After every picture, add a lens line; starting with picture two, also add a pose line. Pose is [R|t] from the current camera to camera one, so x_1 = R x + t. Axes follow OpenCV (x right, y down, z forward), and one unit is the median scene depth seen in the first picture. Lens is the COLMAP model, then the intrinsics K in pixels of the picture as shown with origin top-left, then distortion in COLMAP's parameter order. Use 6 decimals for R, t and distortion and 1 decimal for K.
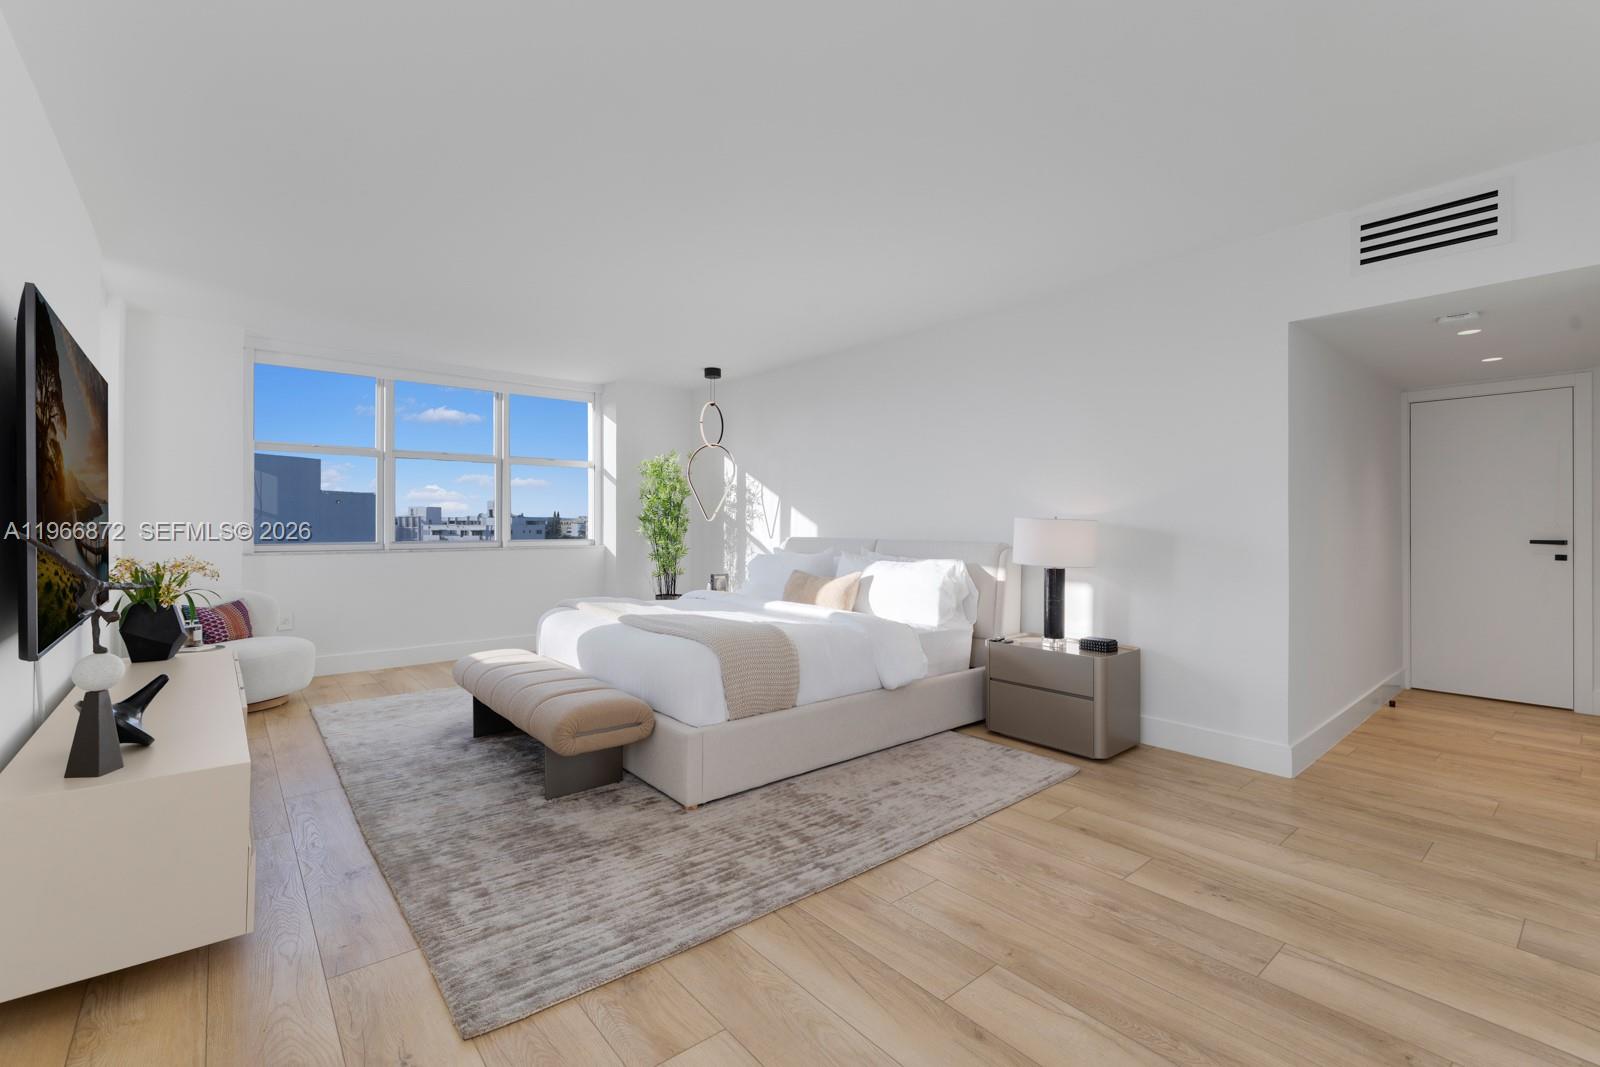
lens RADIAL K [[709.3, 0, 811.6], [0, 709.3, 518.8], [0, 0, 1]] dist [-0.001539, 0.000922]
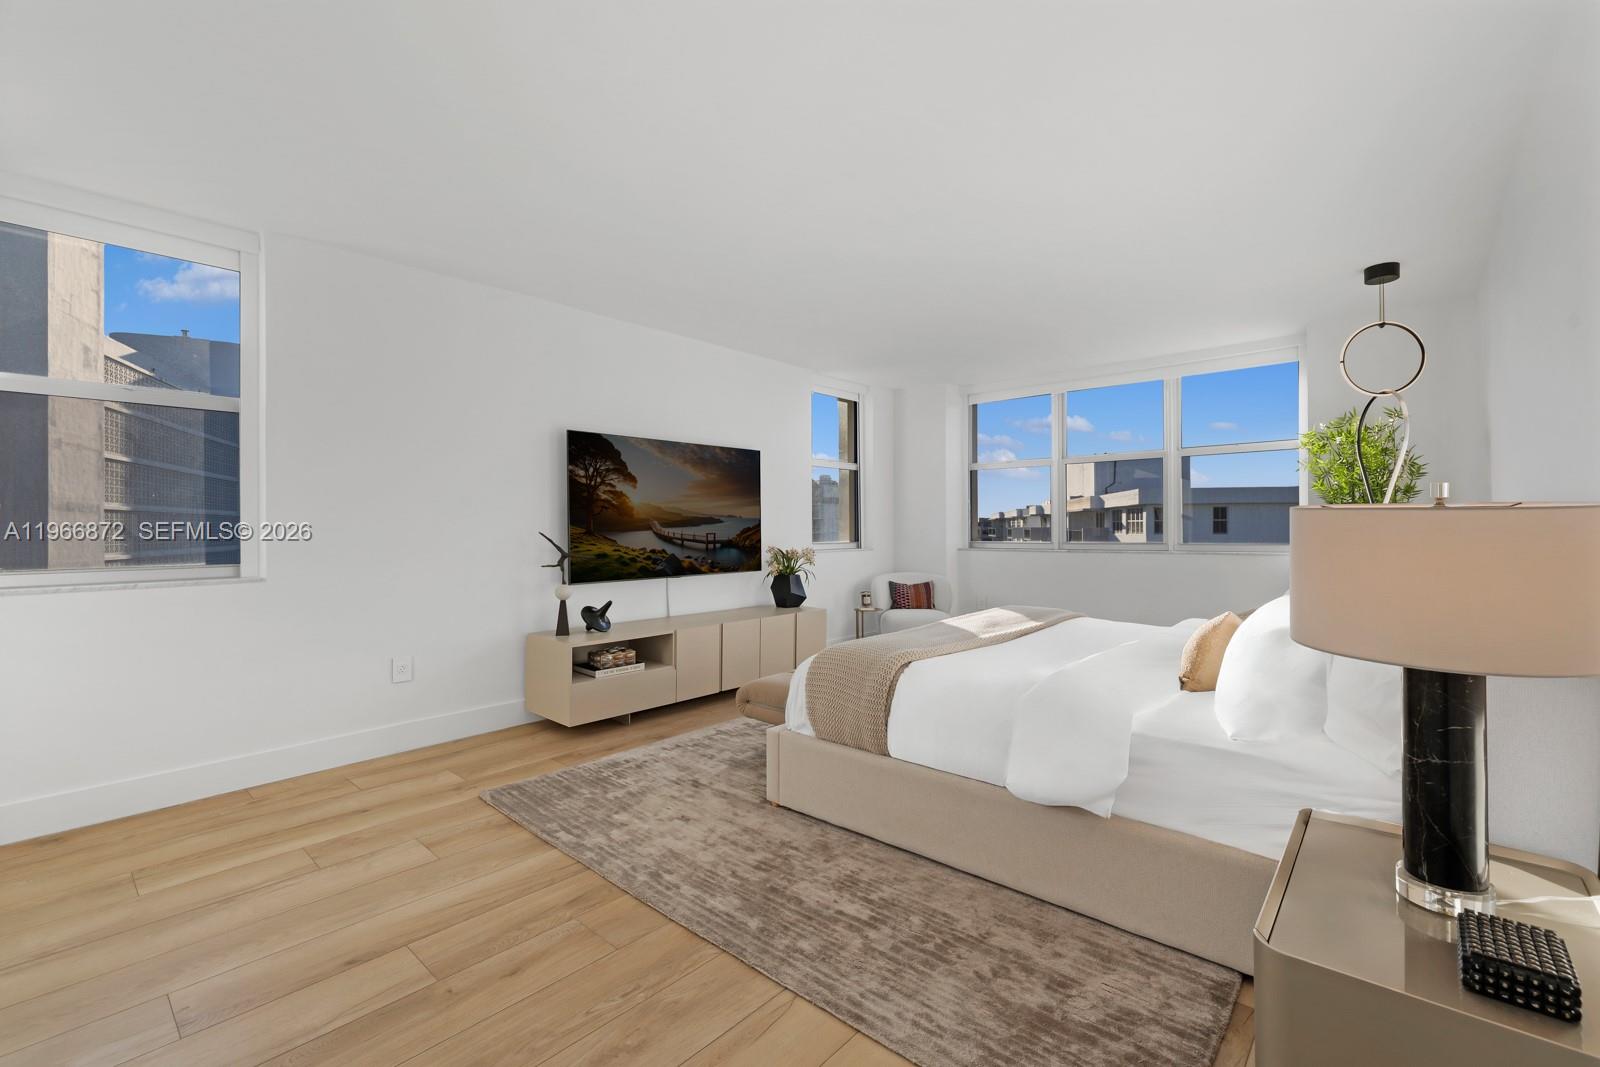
lens RADIAL K [[698.3, 0, 783.6], [0, 698.3, 537.3], [0, 0, 1]] dist [0.000267, 0.000506]
pose [[0.114009, 0.013003, -0.993395, 0.582388], [0.011002, 0.999837, 0.014350, 0.006066], [0.993419, -0.012565, 0.113847, 0.634321]]
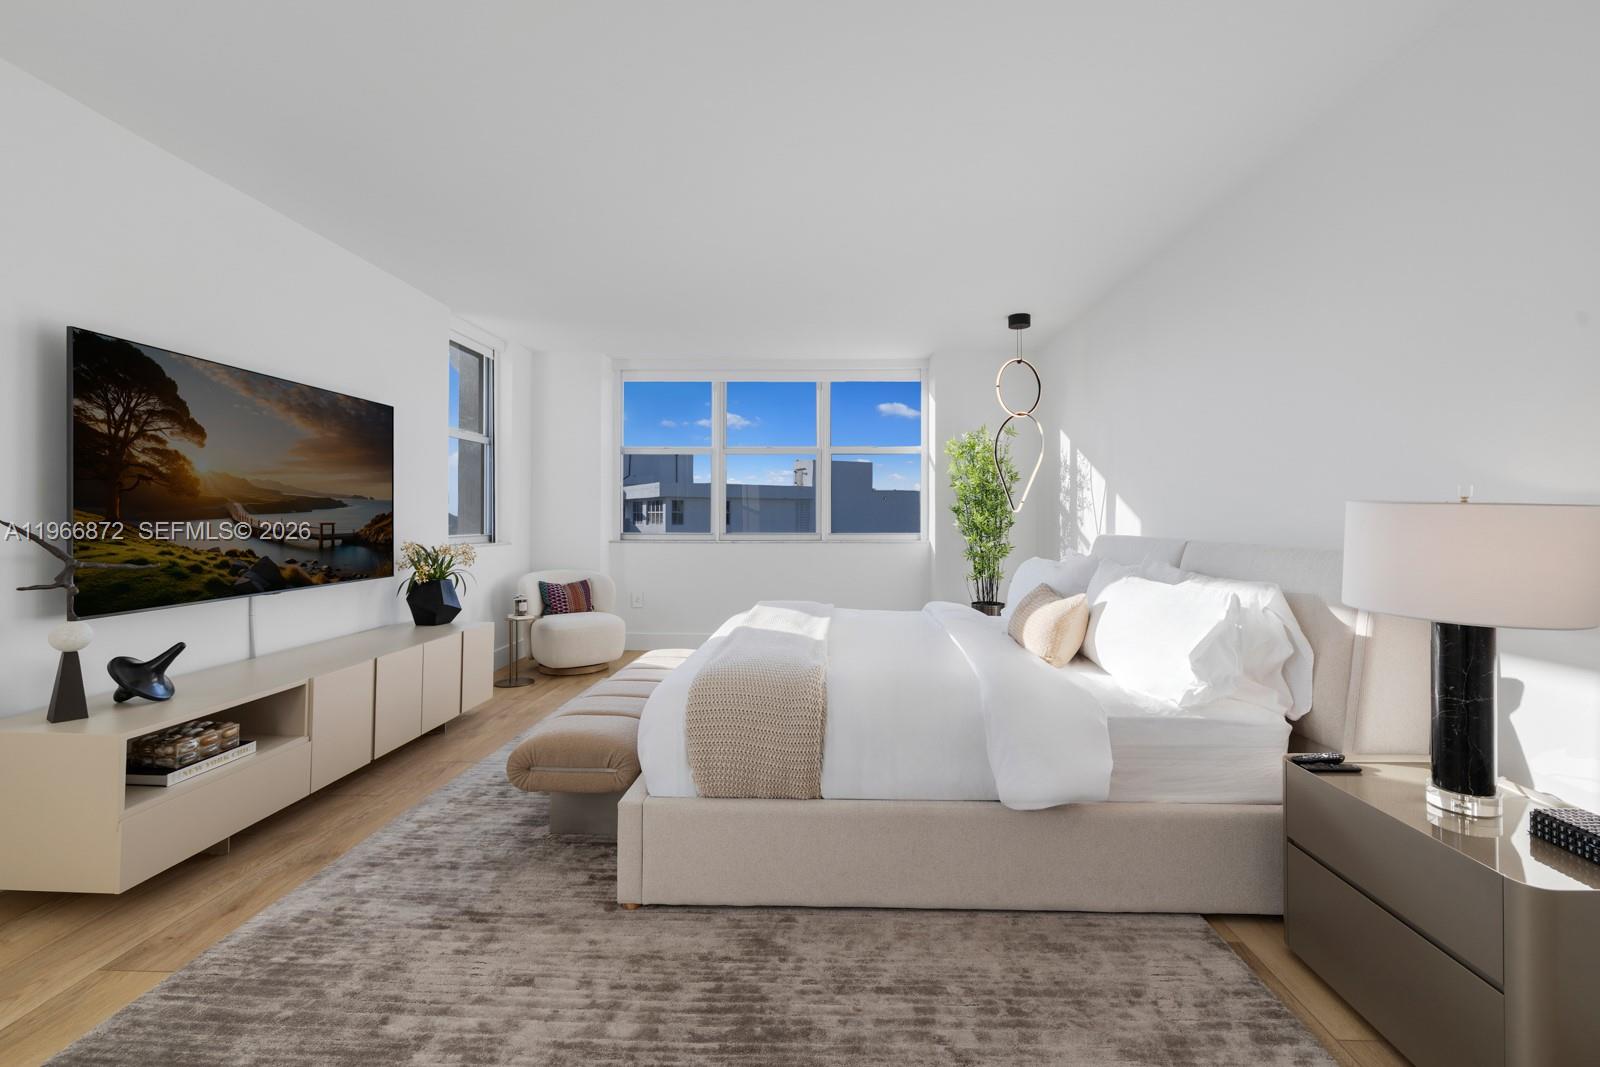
lens RADIAL K [[709.3, 0, 811.6], [0, 709.3, 518.8], [0, 0, 1]] dist [-0.001539, 0.000922]
pose [[0.739372, 0.001756, -0.673295, 0.320562], [0.003810, 0.999970, 0.006792, 0.005758], [0.673287, -0.007587, 0.739343, 0.416292]]
